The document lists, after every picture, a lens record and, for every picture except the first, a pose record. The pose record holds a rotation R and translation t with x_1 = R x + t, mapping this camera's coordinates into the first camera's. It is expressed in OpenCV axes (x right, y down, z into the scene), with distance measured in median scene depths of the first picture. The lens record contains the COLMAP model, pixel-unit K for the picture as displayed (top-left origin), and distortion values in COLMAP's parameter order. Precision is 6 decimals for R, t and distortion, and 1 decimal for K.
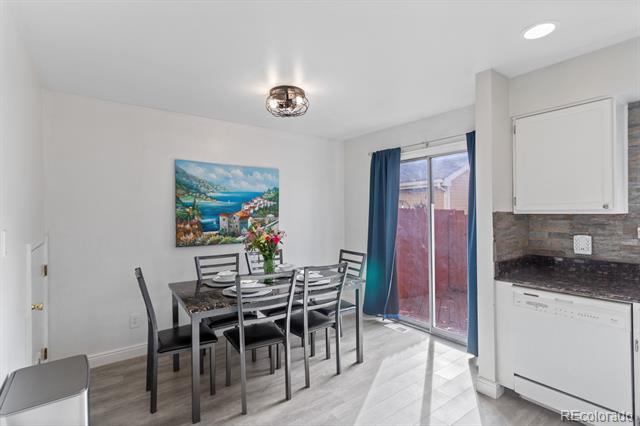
lens RADIAL K [[308.9, 0, 318.8], [0, 308.9, 206.2], [0, 0, 1]] dist [-0.000810, 0.000003]
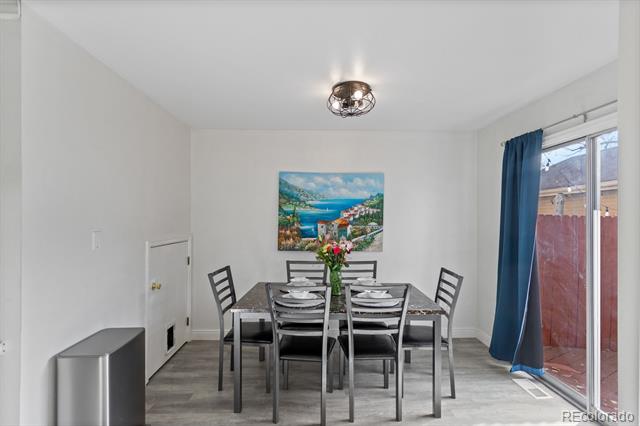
lens RADIAL K [[304.3, 0, 320.0], [0, 304.3, 213.0], [0, 0, 1]] dist [-0.003076, -0.000051]
pose [[0.815173, -0.000259, -0.579218, 0.269977], [0.001195, 0.999999, 0.001235, -0.003746], [0.579217, -0.001699, 0.815172, 0.171541]]
